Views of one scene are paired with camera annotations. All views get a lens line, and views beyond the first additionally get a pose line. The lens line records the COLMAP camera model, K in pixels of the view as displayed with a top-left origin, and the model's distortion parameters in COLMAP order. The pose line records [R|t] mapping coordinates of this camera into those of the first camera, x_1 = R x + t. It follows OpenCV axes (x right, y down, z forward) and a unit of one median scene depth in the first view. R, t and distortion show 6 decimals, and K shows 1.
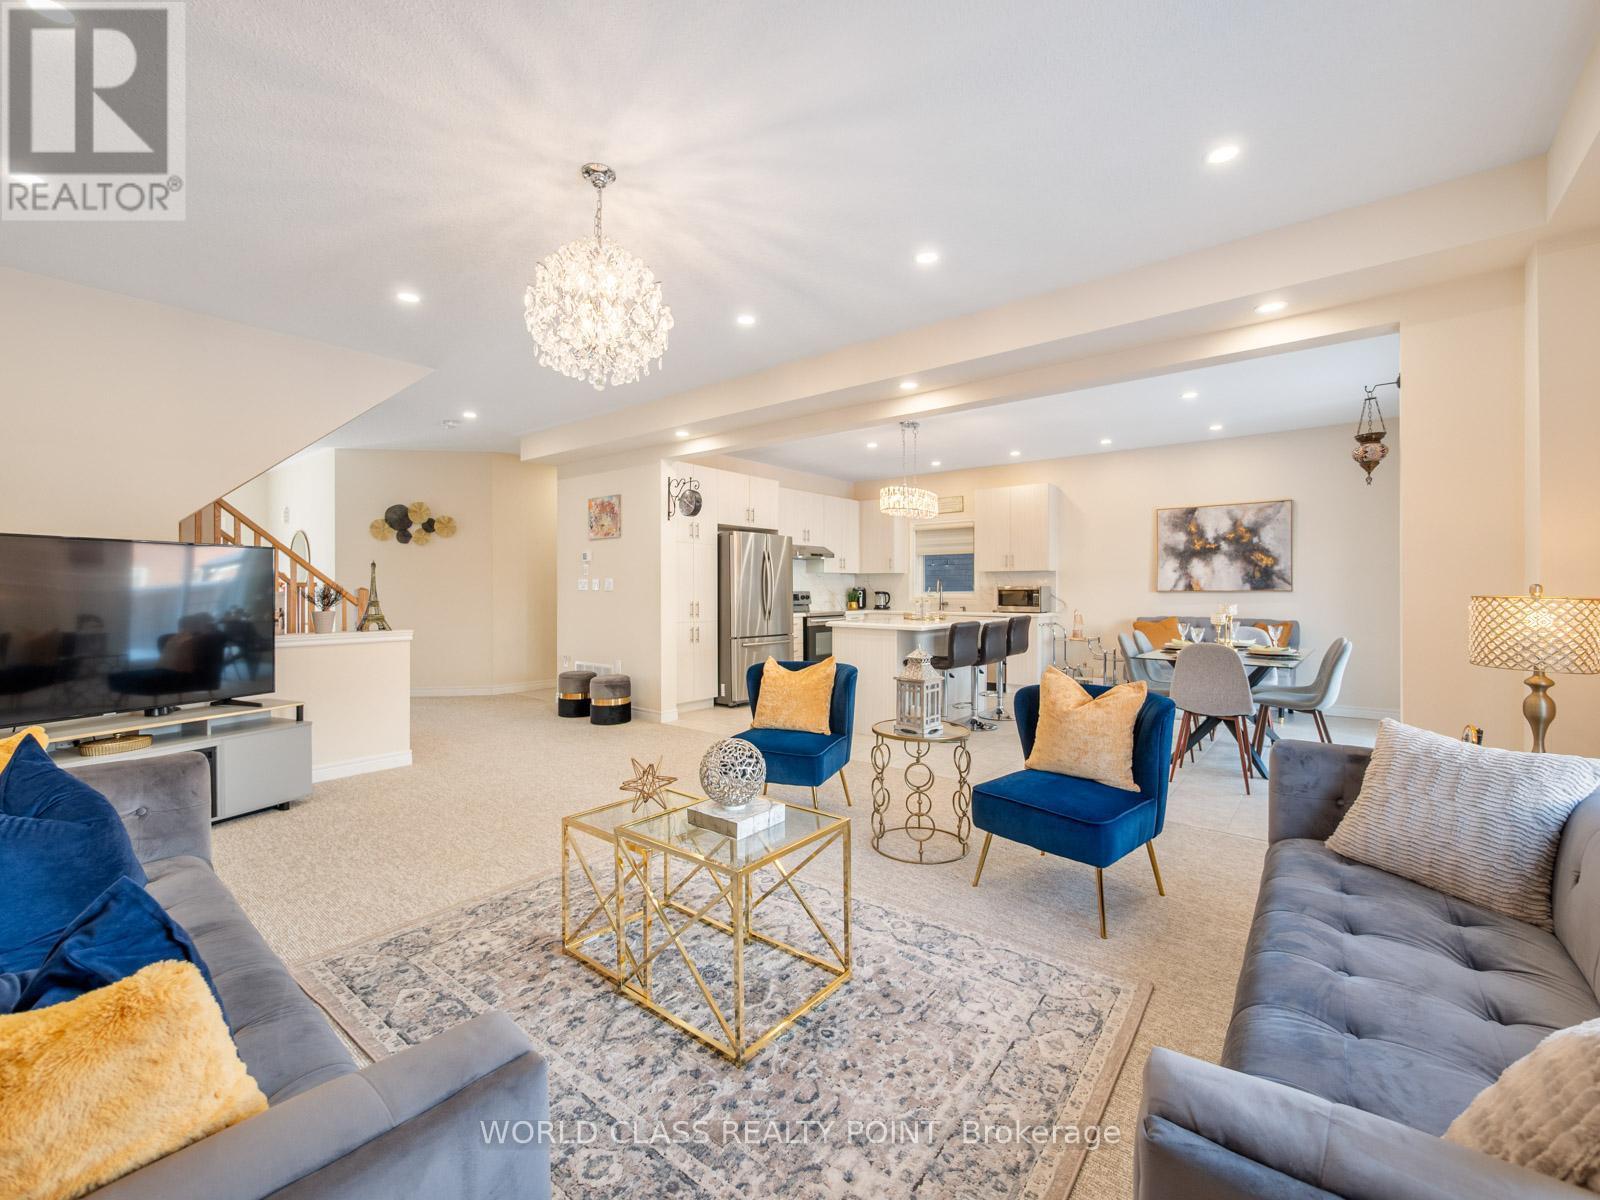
lens RADIAL K [[673.2, 0, 800.0], [0, 673.2, 600.0], [0, 0, 1]] dist [-0.000594, 0.000091]
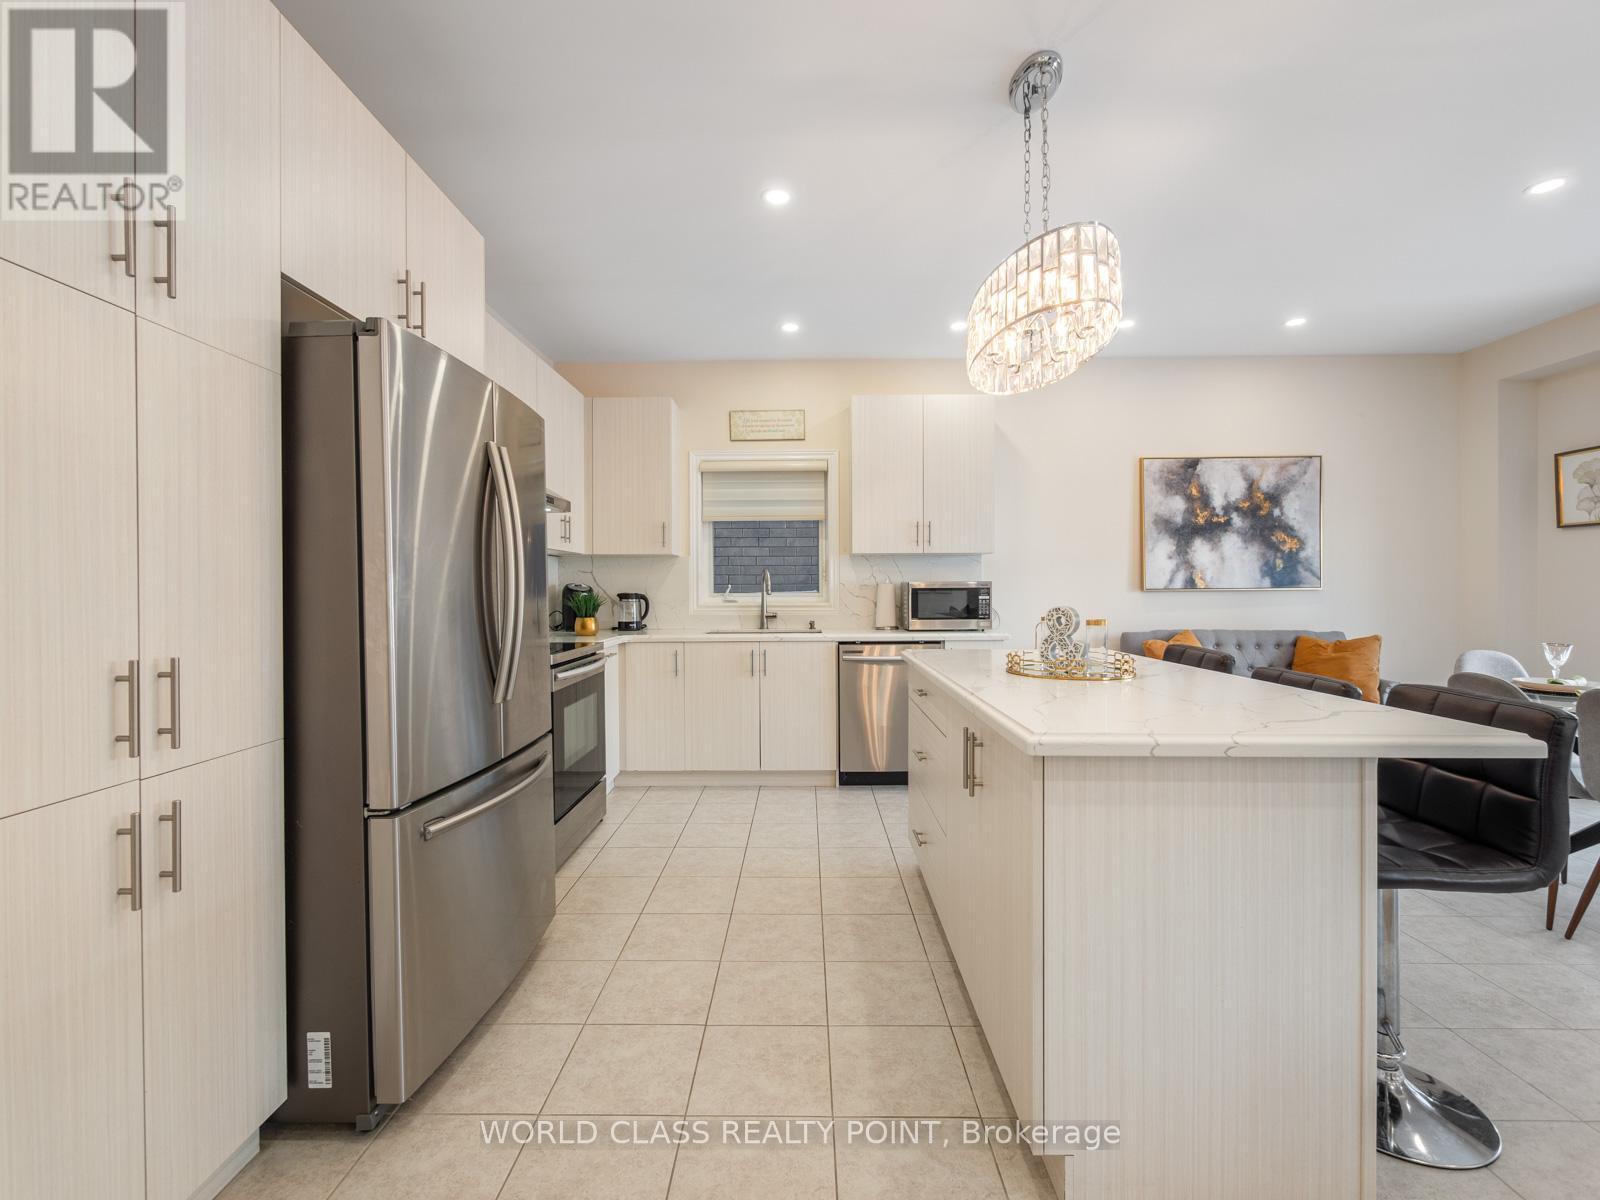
lens RADIAL K [[705.5, 0, 793.9], [0, 705.5, 592.6], [0, 0, 1]] dist [-0.003064, 0.001574]
pose [[0.787969, -0.005205, 0.615693, -0.130056], [0.014195, 0.999852, -0.009714, -0.009001], [-0.615551, 0.016395, 0.787927, 0.720256]]
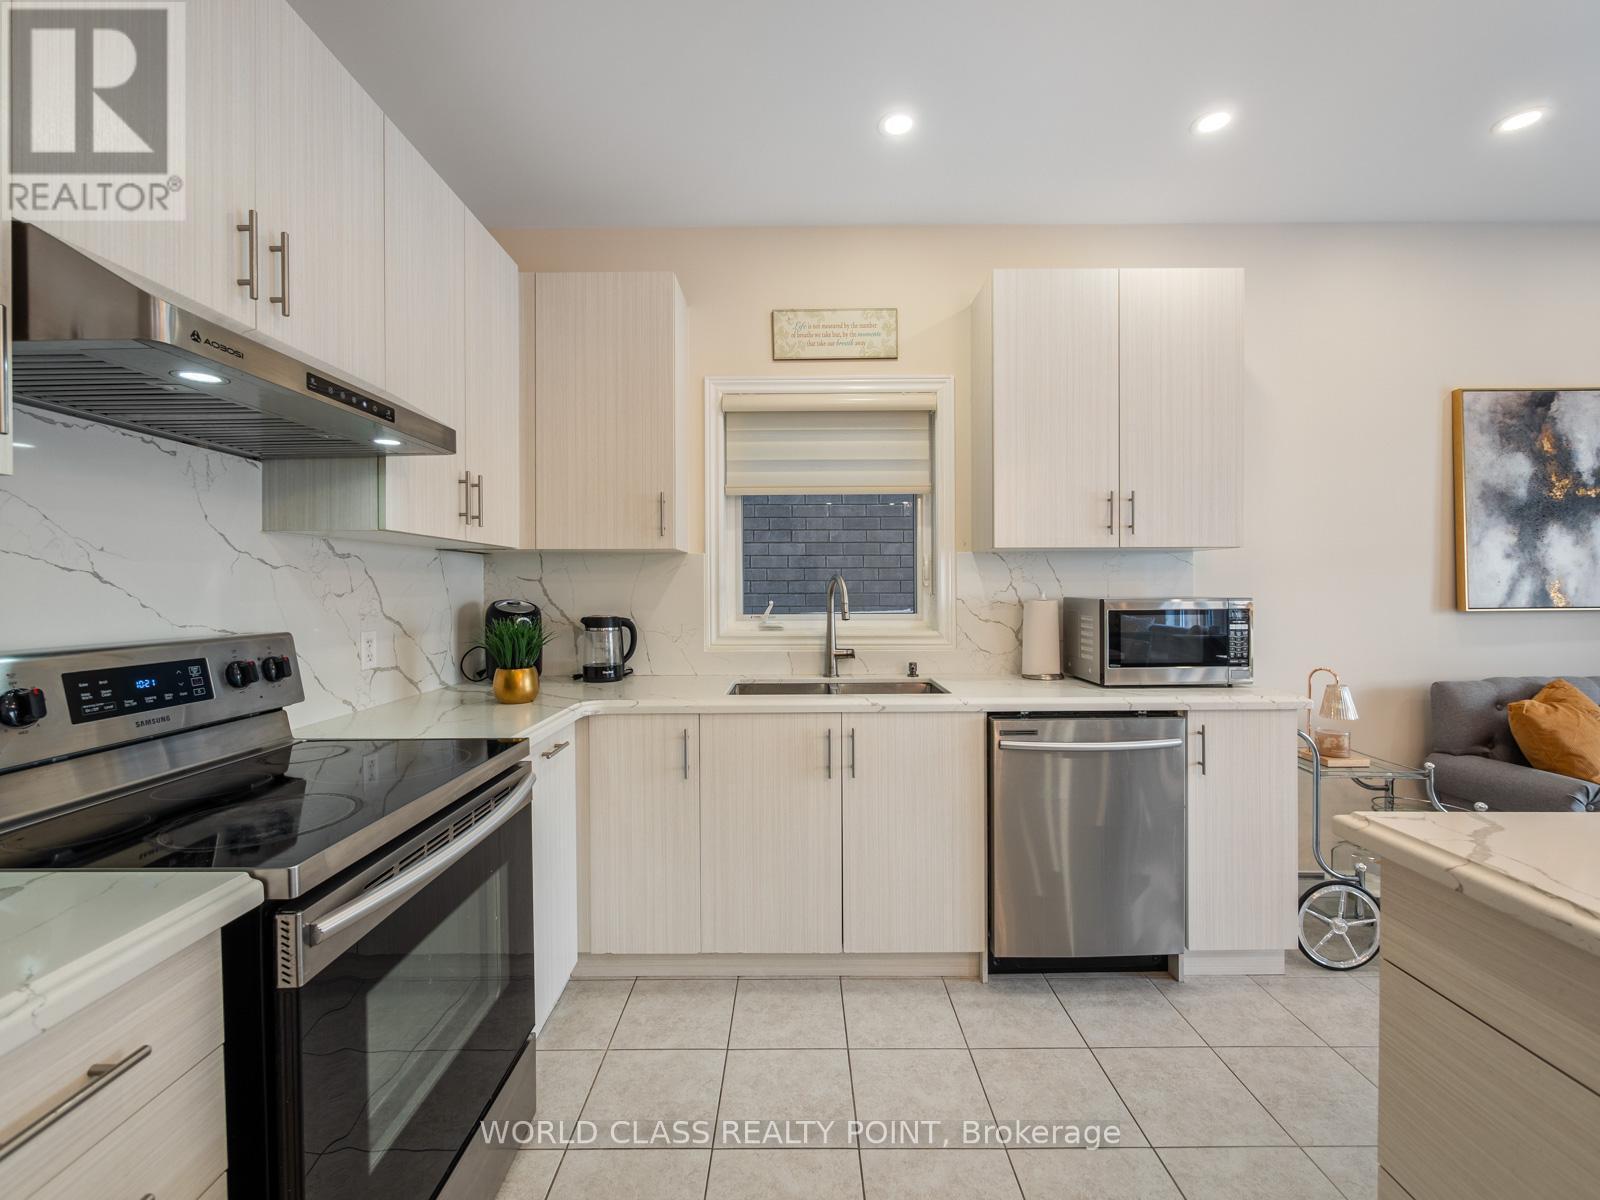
lens RADIAL K [[673.5, 0, 793.6], [0, 673.5, 592.8], [0, 0, 1]] dist [-0.005895, -0.000049]
pose [[0.781193, -0.006541, 0.624255, 0.010044], [0.014742, 0.999860, -0.007972, -0.025785], [-0.624116, 0.015430, 0.781180, 0.988033]]
